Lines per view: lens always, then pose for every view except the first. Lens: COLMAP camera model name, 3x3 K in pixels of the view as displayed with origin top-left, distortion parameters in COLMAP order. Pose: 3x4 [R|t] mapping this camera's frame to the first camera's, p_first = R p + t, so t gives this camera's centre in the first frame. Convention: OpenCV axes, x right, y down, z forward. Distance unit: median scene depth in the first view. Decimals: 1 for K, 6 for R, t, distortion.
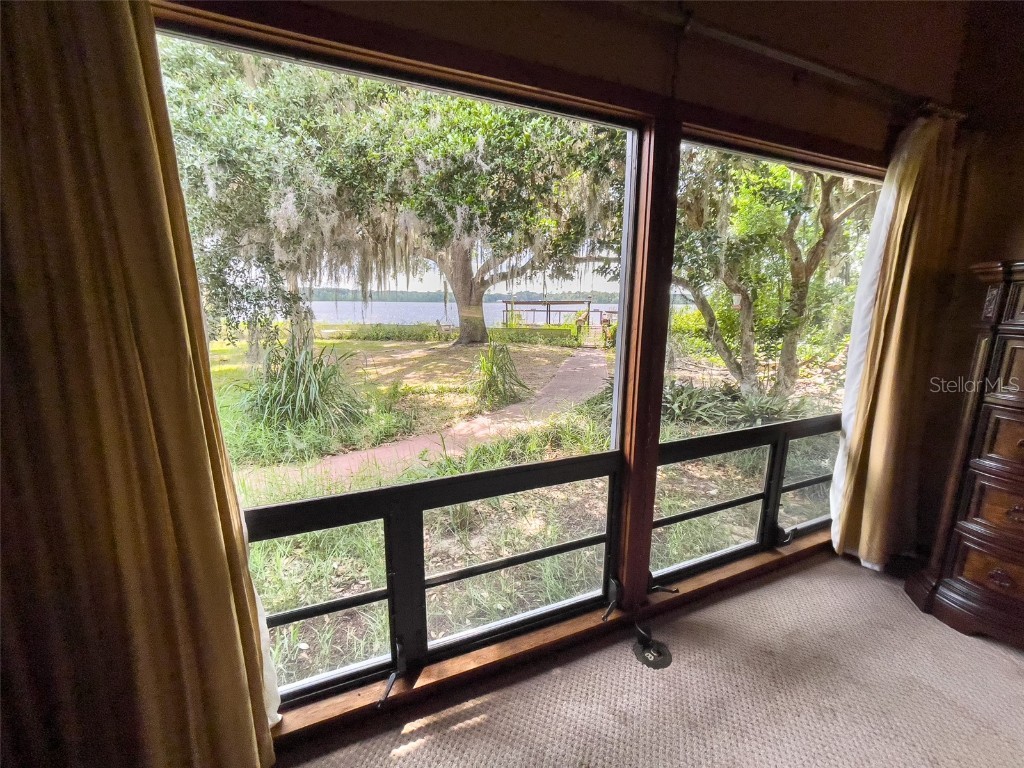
lens RADIAL K [[406.2, 0, 512.0], [0, 406.2, 384.0], [0, 0, 1]] dist [-0.009419, -0.000149]
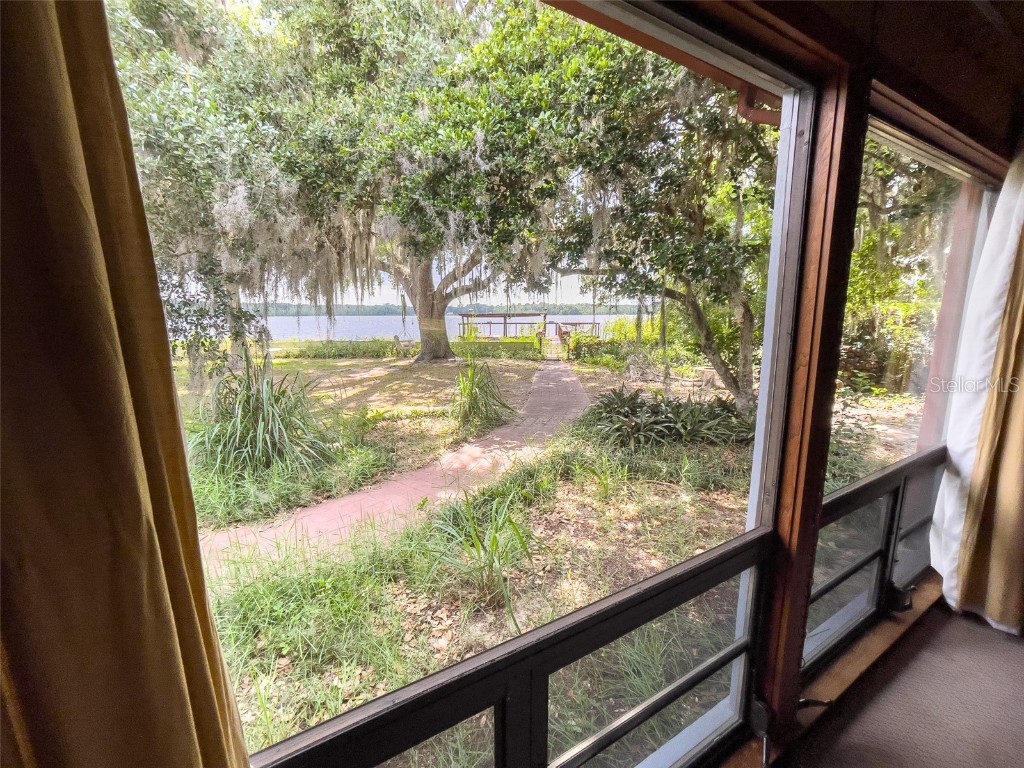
lens RADIAL K [[411.4, 0, 512.0], [0, 411.4, 384.0], [0, 0, 1]] dist [-0.001427, -0.000162]
pose [[0.993878, -0.031239, 0.105979, -0.082145], [0.034590, 0.998953, -0.029932, -0.027482], [-0.104933, 0.033414, 0.993918, 0.091820]]
